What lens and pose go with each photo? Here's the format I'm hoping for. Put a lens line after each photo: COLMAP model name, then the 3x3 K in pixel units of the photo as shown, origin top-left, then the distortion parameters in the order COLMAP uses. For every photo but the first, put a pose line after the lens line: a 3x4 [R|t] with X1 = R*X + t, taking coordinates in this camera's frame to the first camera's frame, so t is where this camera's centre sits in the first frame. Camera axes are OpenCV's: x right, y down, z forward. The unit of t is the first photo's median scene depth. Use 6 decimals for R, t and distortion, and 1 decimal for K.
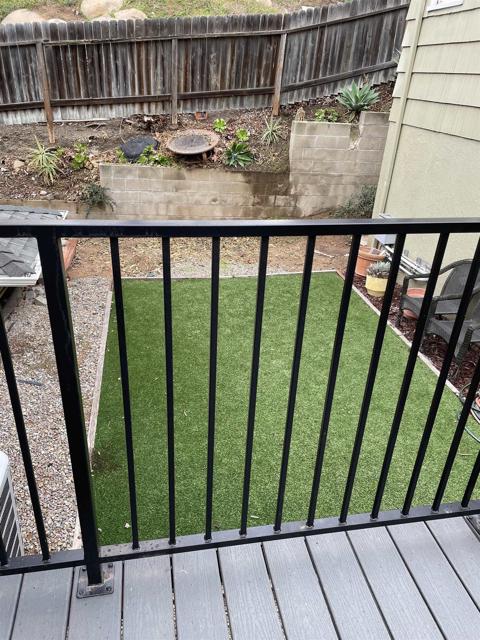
lens RADIAL K [[480.6, 0, 242.0], [0, 480.6, 320.7], [0, 0, 1]] dist [0.022930, -0.057490]
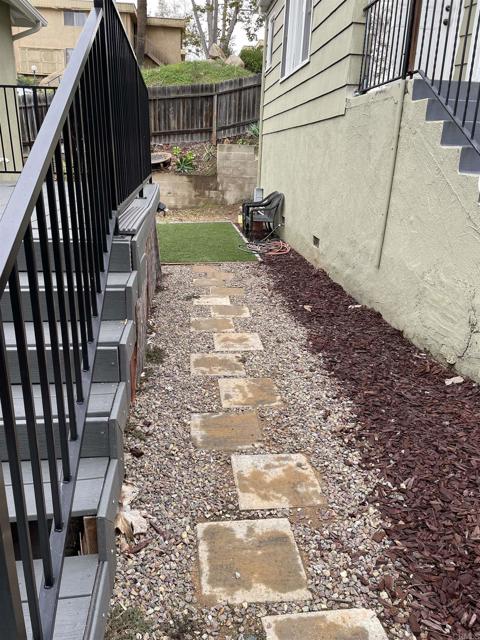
lens RADIAL K [[480.6, 0, 241.9], [0, 480.6, 324.3], [0, 0, 1]] dist [0.022930, -0.057490]
pose [[0.996924, -0.002533, -0.078334, 0.297990], [-0.009178, 0.988828, -0.148778, 0.401956], [0.077836, 0.149039, 0.985763, -0.469733]]
